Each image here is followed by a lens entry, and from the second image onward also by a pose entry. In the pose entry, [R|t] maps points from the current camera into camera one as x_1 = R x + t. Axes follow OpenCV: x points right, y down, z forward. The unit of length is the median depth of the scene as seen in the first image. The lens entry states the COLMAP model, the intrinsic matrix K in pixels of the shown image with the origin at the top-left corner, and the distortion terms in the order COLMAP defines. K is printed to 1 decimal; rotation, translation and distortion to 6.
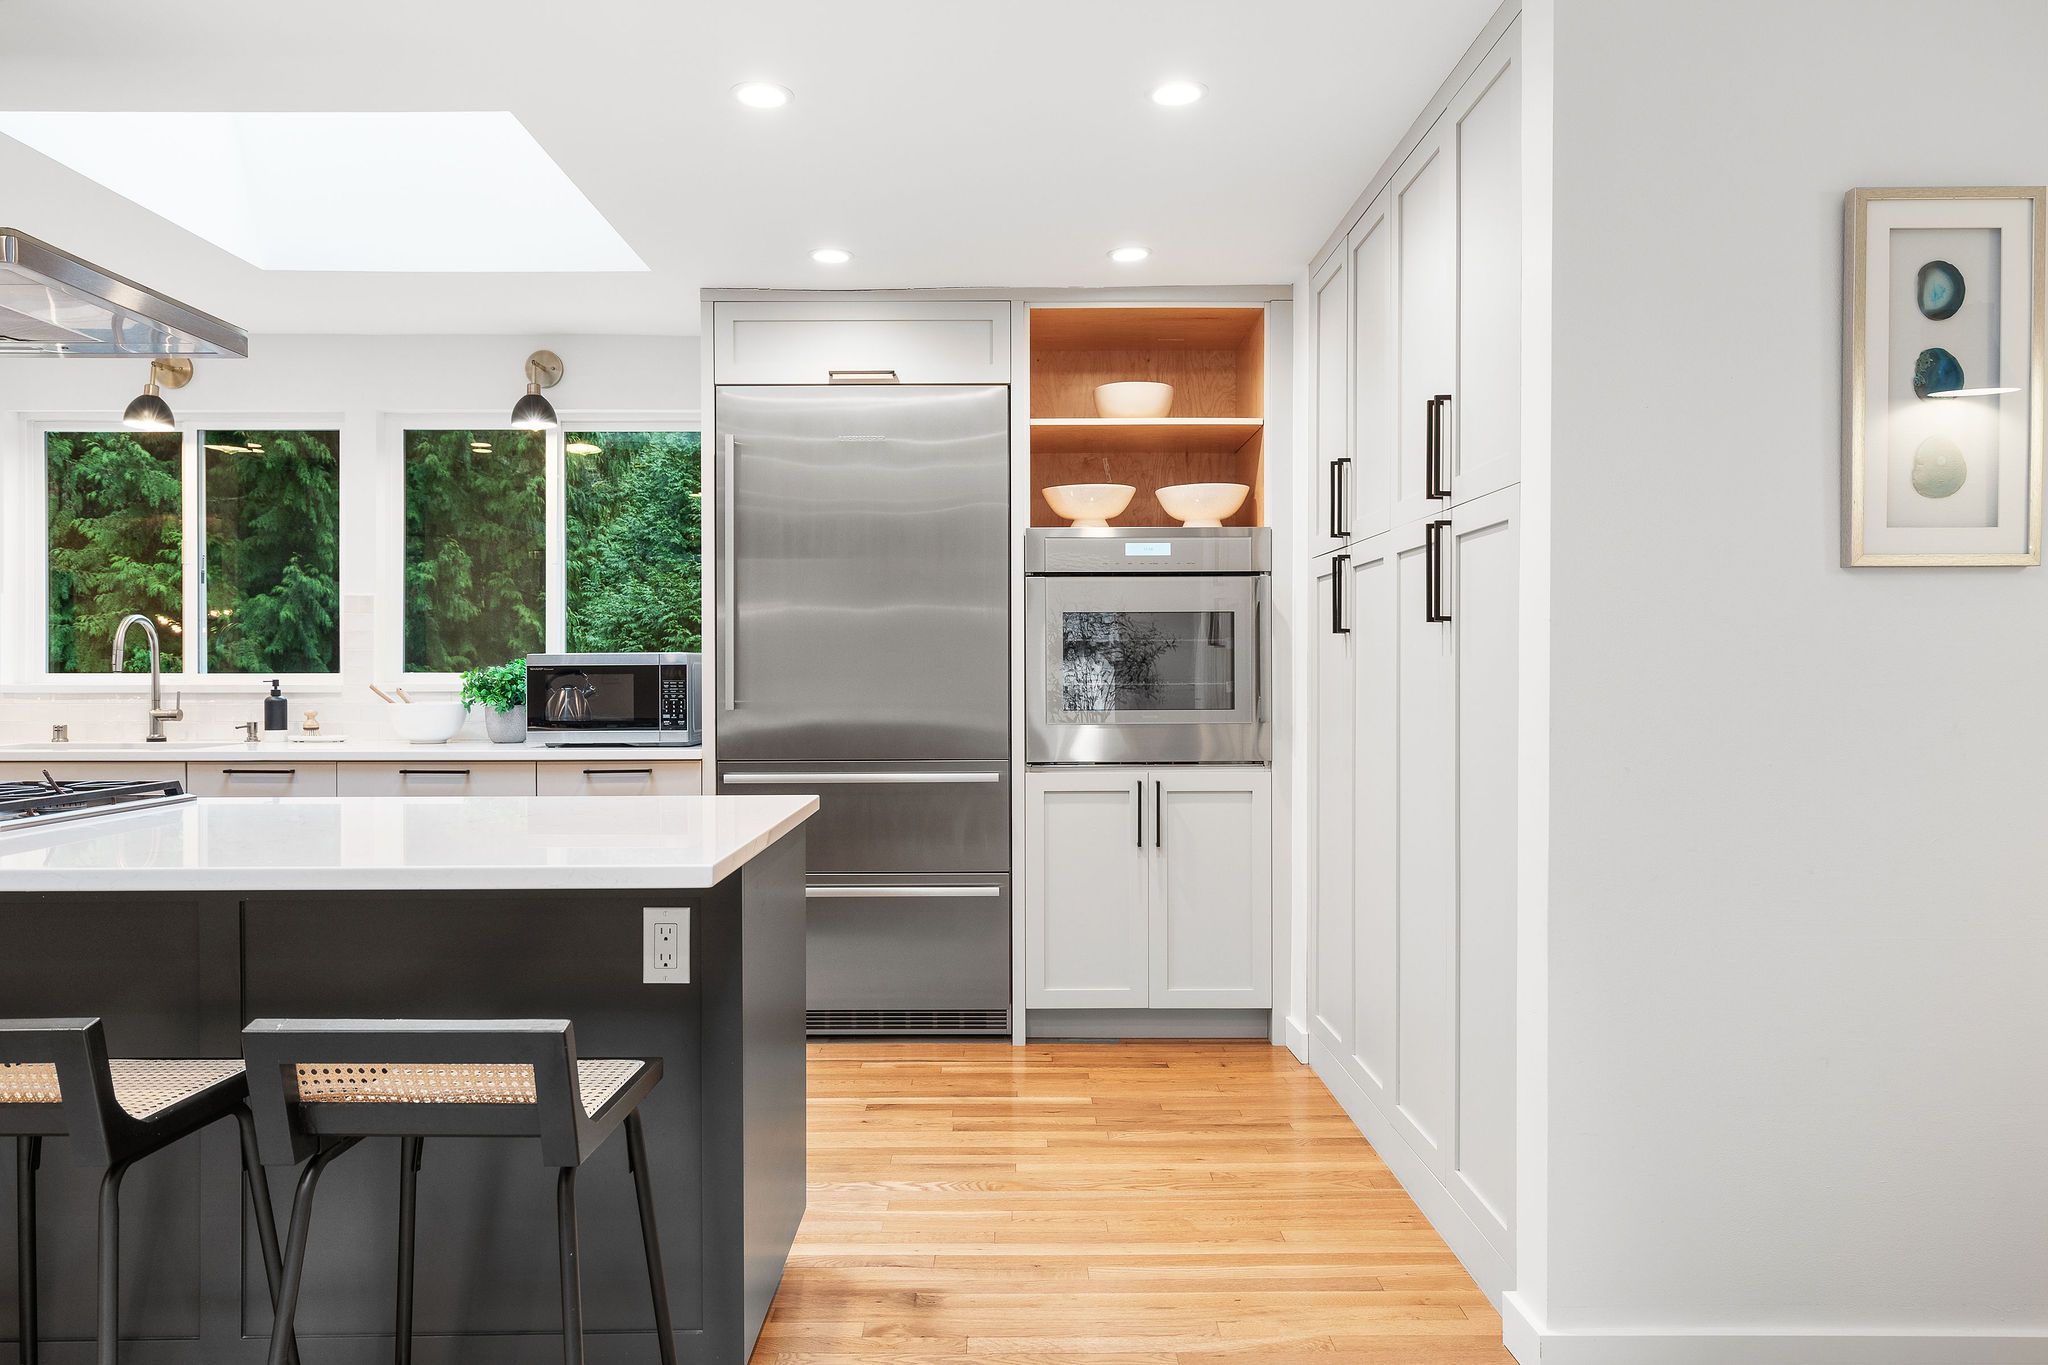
lens RADIAL K [[1400.6, 0, 1011.6], [0, 1400.6, 678.2], [0, 0, 1]] dist [0.007313, 0.002898]
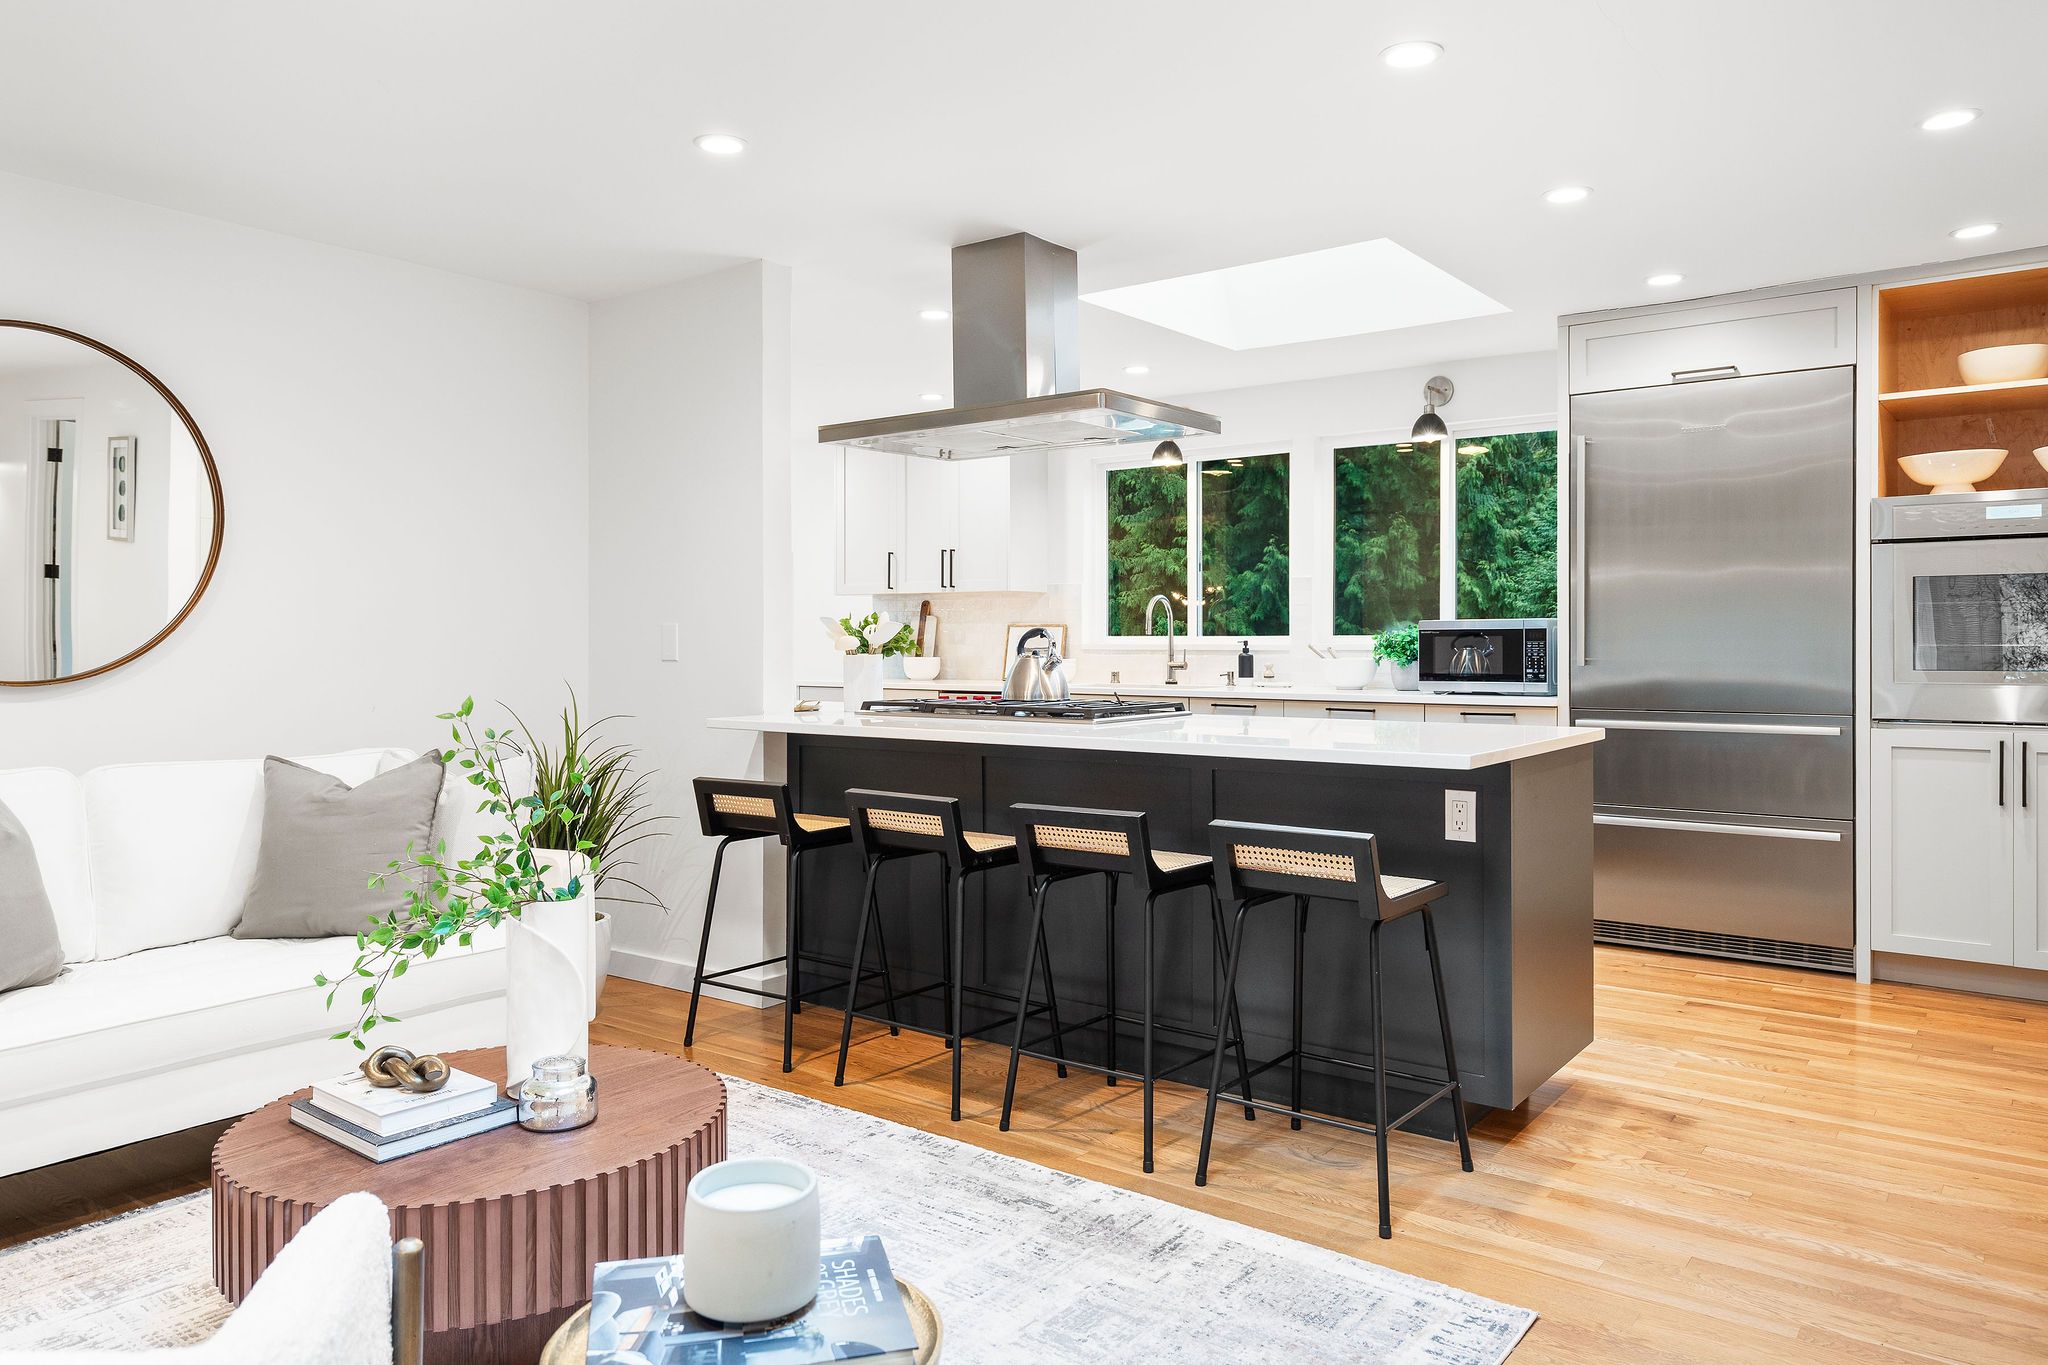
lens RADIAL K [[1400.6, 0, 1024.3], [0, 1400.6, 645.8], [0, 0, 1]] dist [0.007313, 0.002898]
pose [[0.794943, 0.003001, -0.606676, 0.145781], [-0.001283, 0.999994, 0.003265, 0.002150], [0.606682, -0.001817, 0.794942, -0.237918]]
